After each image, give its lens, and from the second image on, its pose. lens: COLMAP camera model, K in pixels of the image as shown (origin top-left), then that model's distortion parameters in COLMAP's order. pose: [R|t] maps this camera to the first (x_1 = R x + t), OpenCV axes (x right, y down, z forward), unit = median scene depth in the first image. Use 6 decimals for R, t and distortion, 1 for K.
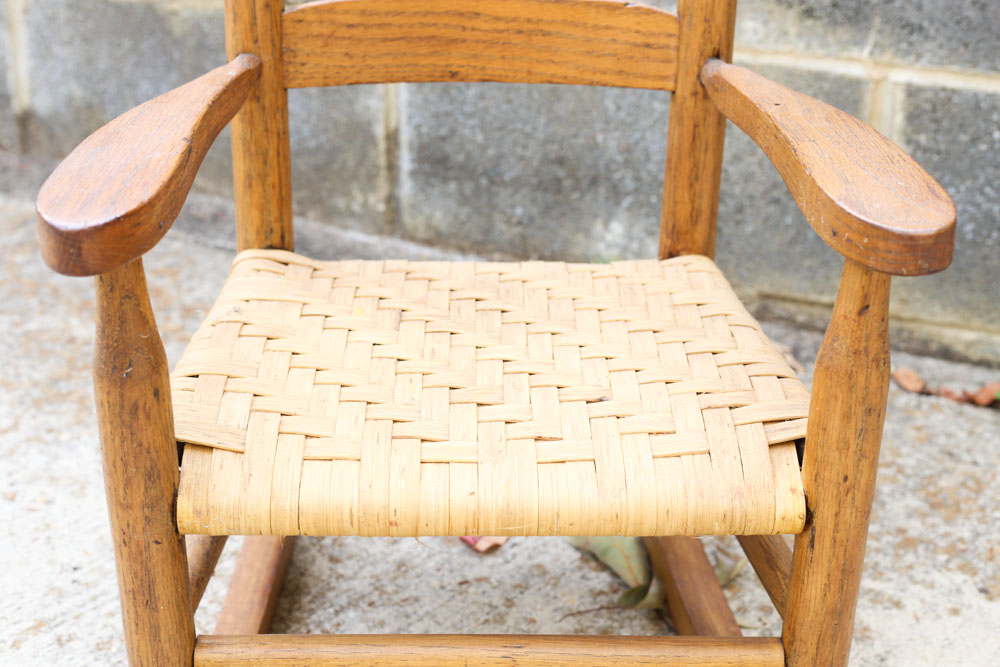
lens RADIAL K [[1529.1, 0, 497.3], [0, 1529.1, 336.0], [0, 0, 1]] dist [-0.115422, -0.101251]
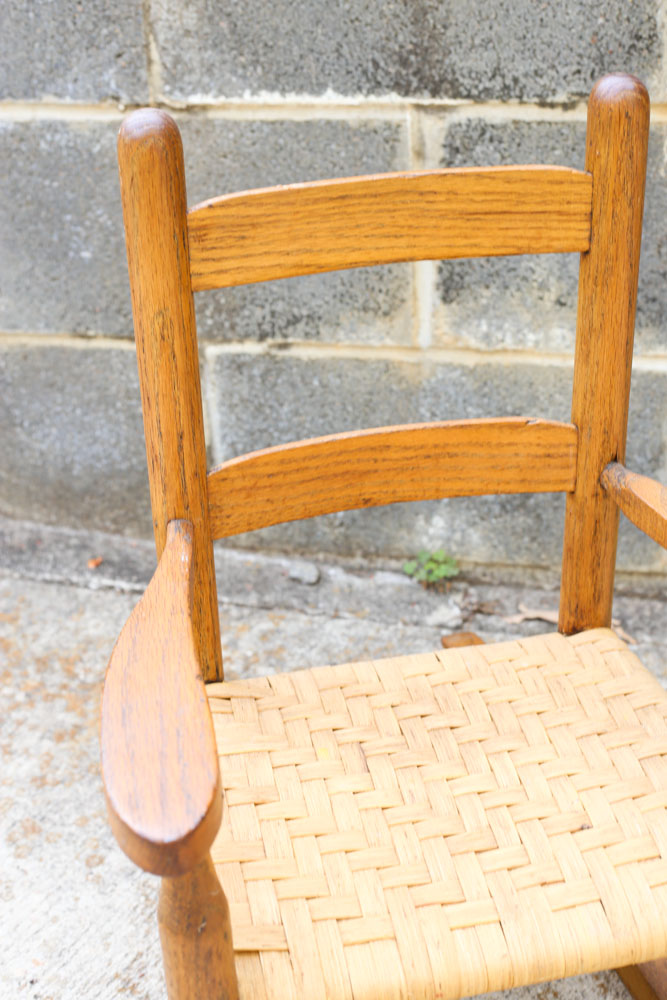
lens RADIAL K [[1514.7, 0, 333.5], [0, 1514.7, 500.0], [0, 0, 1]] dist [-0.117836, -0.094800]
pose [[0.983042, -0.131177, 0.128147, -0.159582], [0.123235, 0.990039, 0.068087, -0.213163], [-0.135802, -0.051141, 0.989415, -0.021126]]
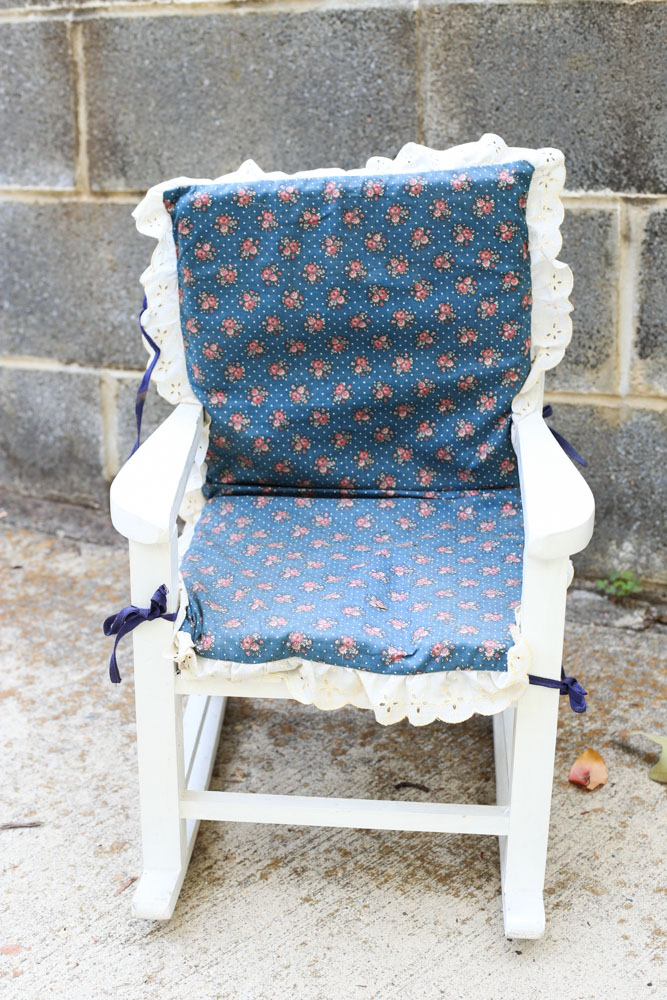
lens RADIAL K [[1498.5, 0, 339.6], [0, 1498.5, 505.1], [0, 0, 1]] dist [-0.110165, -0.099460]
pose [[0.998269, -0.050070, 0.030851, -0.254460], [0.053484, 0.991071, -0.122139, 0.043114], [-0.024460, 0.123578, 0.992033, -0.293688]]
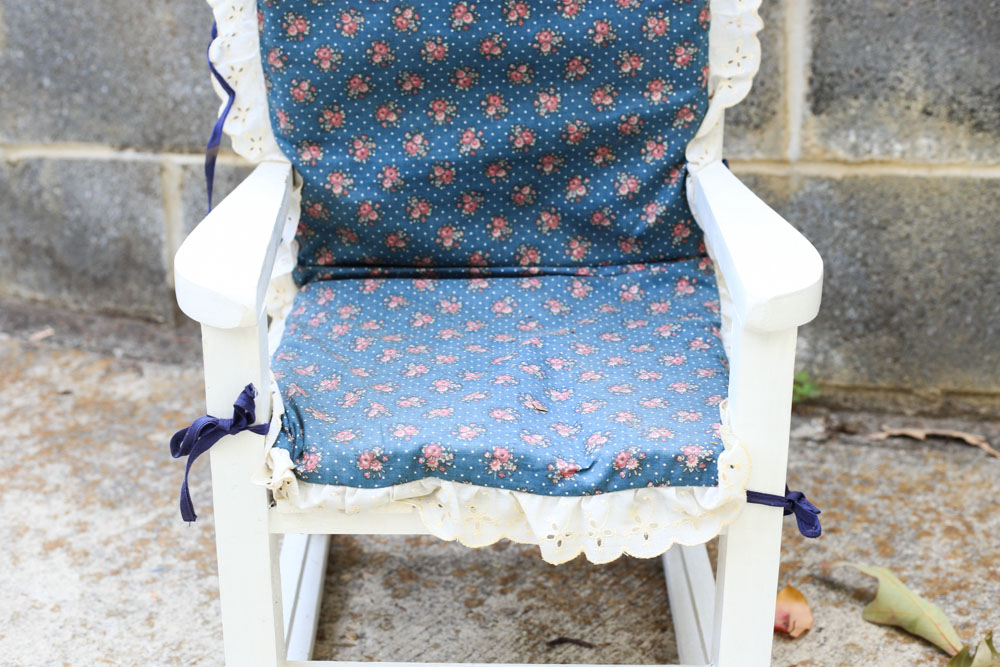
lens RADIAL K [[1522.7, 0, 500.0], [0, 1522.7, 333.5], [0, 0, 1]] dist [-0.125282, -0.026840]
pose [[0.992944, -0.079355, 0.088122, -0.286815], [0.090271, 0.987692, -0.127730, 0.049278], [-0.076901, 0.134784, 0.987886, -0.032621]]
